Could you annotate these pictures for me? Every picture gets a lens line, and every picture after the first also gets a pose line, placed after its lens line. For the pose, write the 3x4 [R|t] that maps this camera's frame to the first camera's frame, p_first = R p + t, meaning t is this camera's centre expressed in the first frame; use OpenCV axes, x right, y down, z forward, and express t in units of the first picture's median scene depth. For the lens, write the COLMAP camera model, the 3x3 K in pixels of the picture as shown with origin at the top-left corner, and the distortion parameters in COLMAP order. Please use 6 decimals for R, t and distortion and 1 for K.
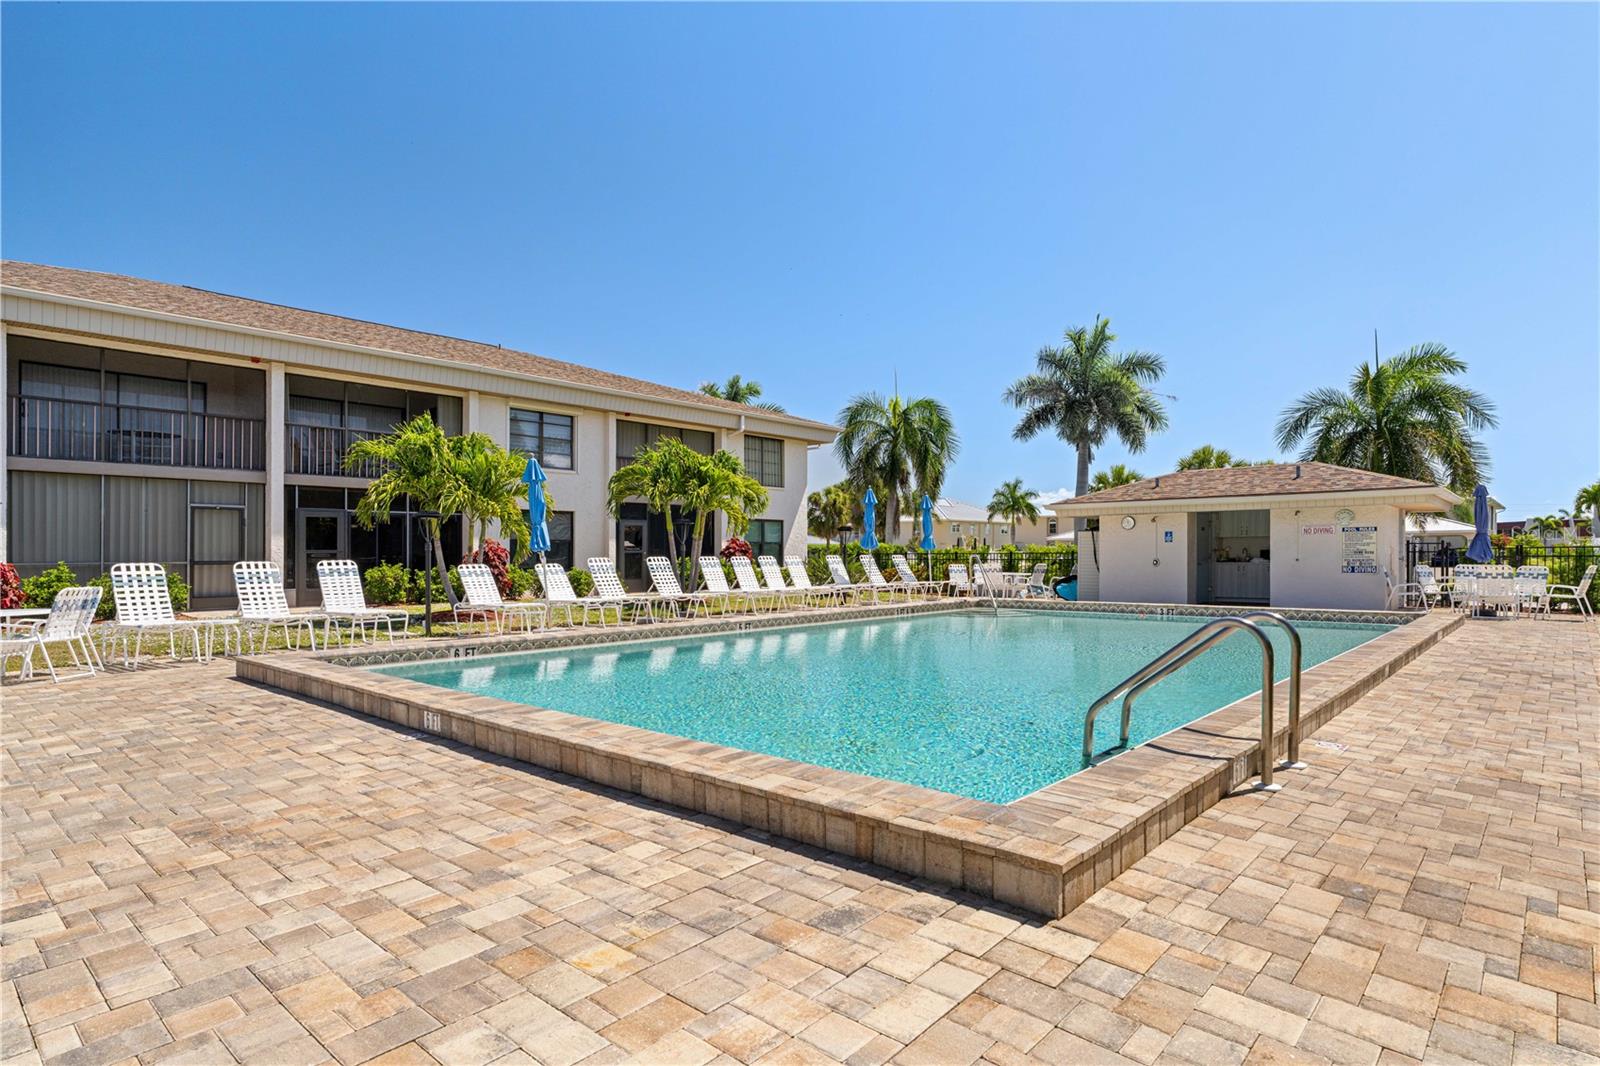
lens RADIAL K [[845.5, 0, 799.5], [0, 845.5, 563.6], [0, 0, 1]] dist [0.001862, 0.000141]
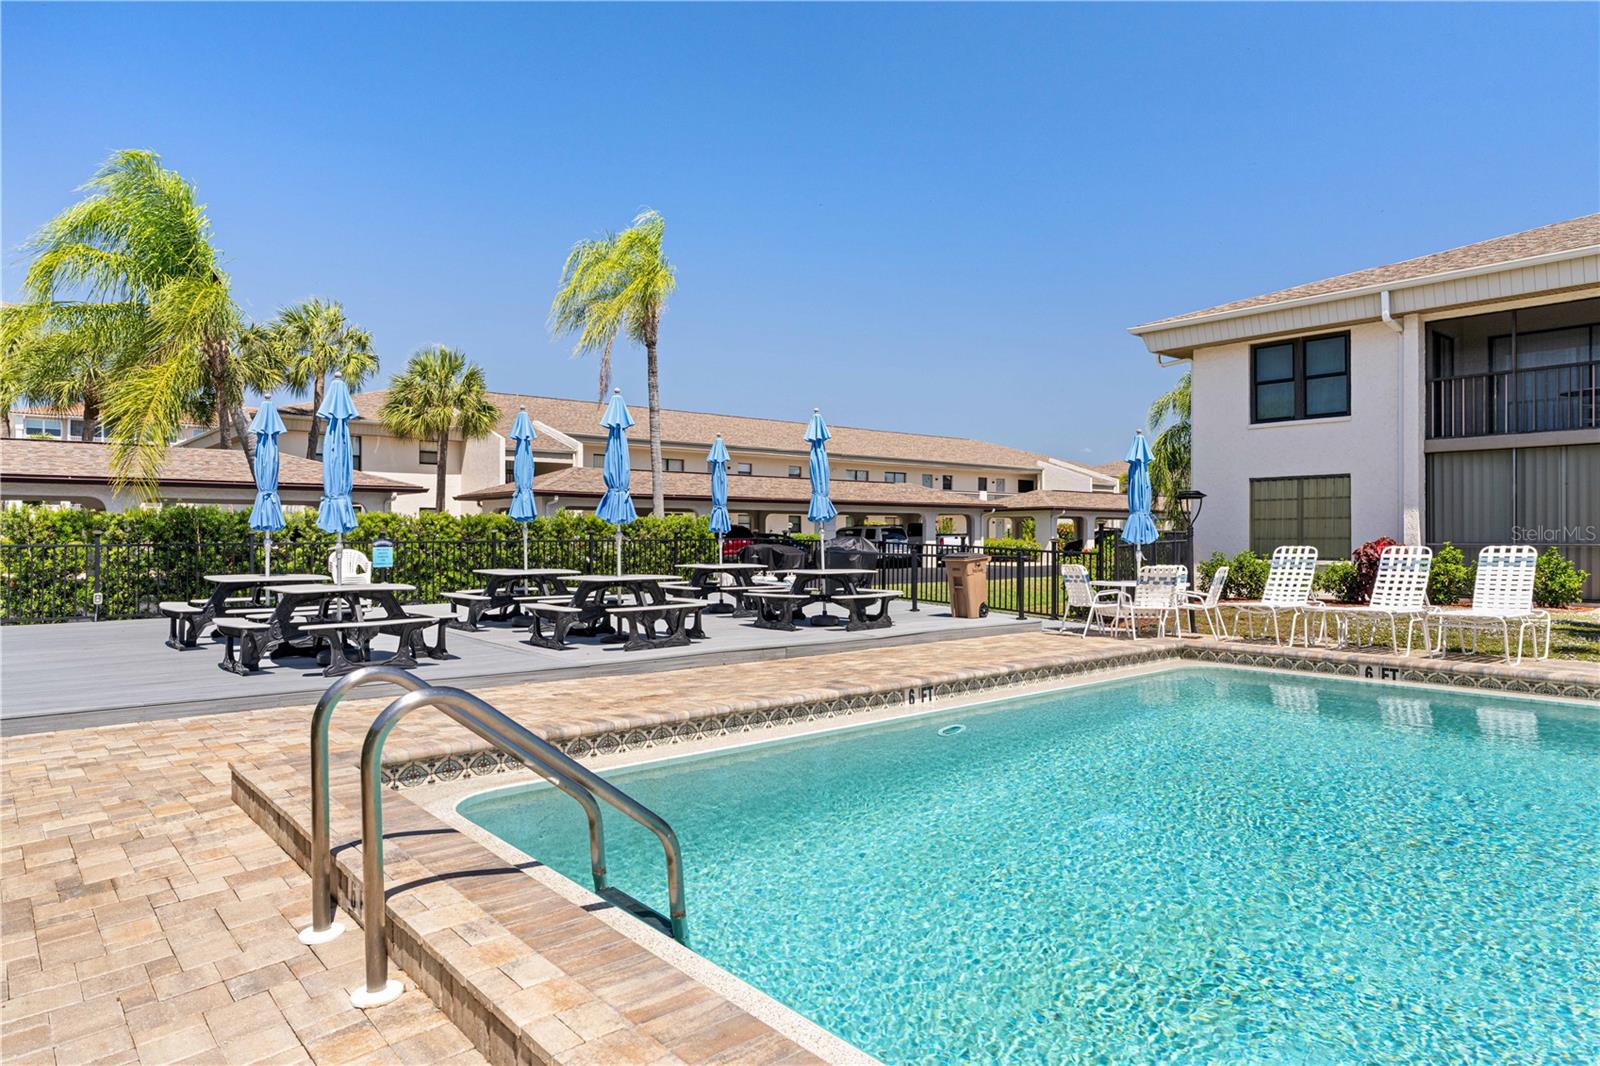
lens RADIAL K [[974.2, 0, 800.0], [0, 974.2, 533.0], [0, 0, 1]] dist [-0.001084, -0.000030]
pose [[-0.132317, 0.000886, -0.991207, 0.459410], [-0.007091, 0.999973, 0.001840, -0.014065], [0.991182, 0.007272, -0.132307, 0.542760]]
